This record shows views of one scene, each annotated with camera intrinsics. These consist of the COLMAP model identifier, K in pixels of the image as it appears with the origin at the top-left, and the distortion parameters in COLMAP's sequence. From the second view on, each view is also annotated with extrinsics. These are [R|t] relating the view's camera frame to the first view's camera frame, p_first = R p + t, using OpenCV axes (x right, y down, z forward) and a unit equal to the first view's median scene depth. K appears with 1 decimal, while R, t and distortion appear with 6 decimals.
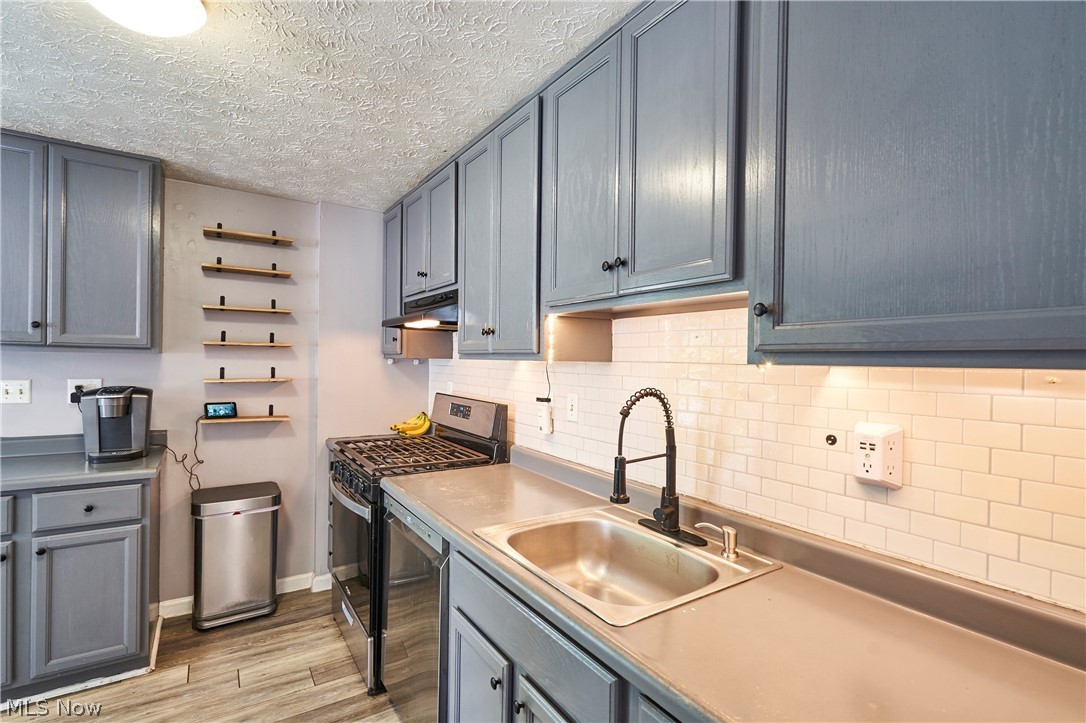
lens RADIAL K [[494.9, 0, 542.6], [0, 494.9, 360.6], [0, 0, 1]] dist [-0.000426, -0.000030]
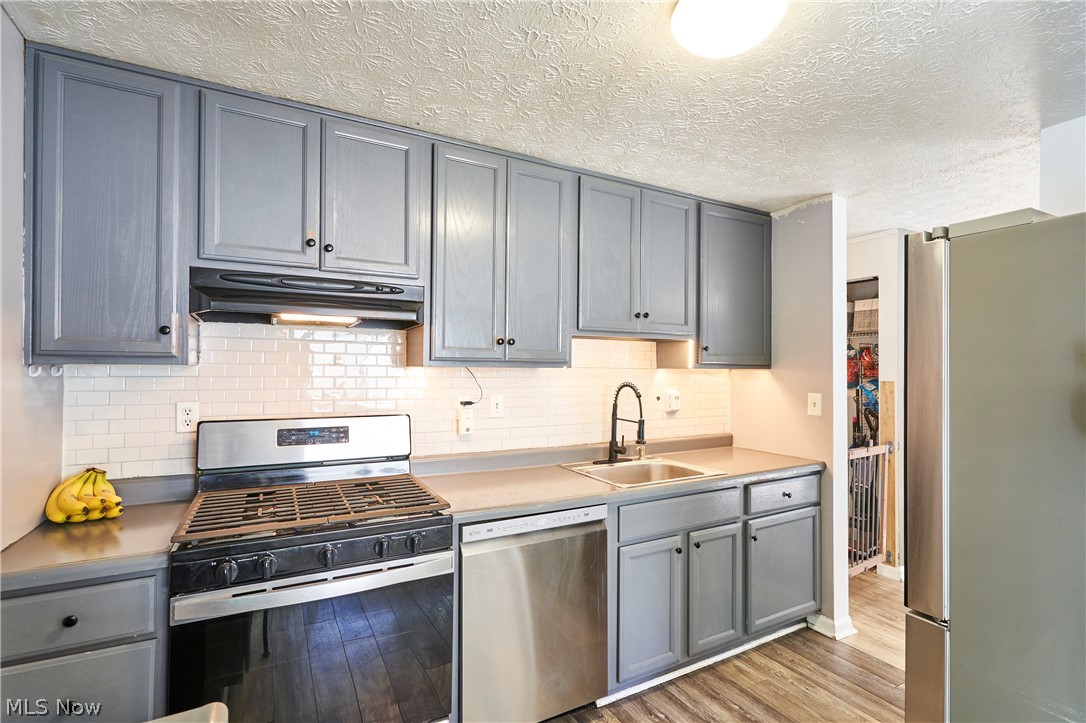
lens RADIAL K [[494.9, 0, 542.9], [0, 494.9, 367.9], [0, 0, 1]] dist [-0.000426, -0.000030]
pose [[0.086183, -0.001849, 0.996278, -1.675215], [-0.001044, 0.999998, 0.001947, -0.002500], [-0.996279, -0.001208, 0.086181, 1.145591]]
